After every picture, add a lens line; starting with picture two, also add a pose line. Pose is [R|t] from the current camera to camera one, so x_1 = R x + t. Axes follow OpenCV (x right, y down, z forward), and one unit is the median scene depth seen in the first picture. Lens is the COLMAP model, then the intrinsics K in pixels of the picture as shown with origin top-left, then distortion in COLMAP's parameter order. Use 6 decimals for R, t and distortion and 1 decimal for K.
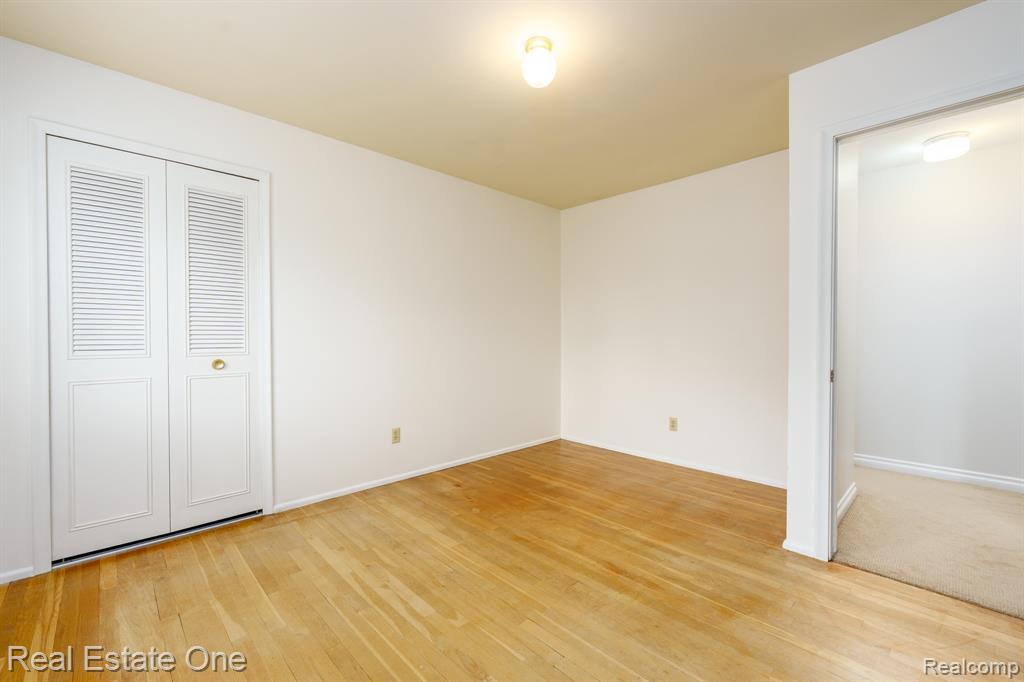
lens RADIAL K [[418.9, 0, 515.5], [0, 418.9, 340.3], [0, 0, 1]] dist [0.003703, 0.000250]
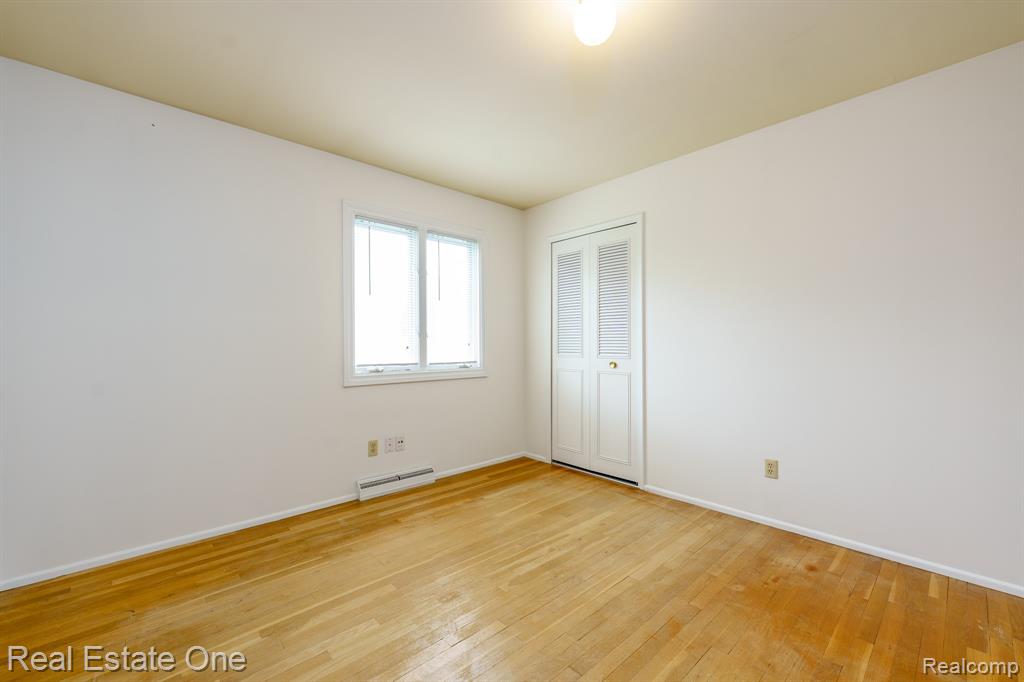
lens RADIAL K [[418.9, 0, 515.5], [0, 418.9, 342.0], [0, 0, 1]] dist [0.003703, 0.000250]
pose [[-0.002243, -0.001426, -0.999996, 0.712528], [-0.011205, 0.999936, -0.001401, -0.012902], [0.999935, 0.011202, -0.002258, 0.695762]]
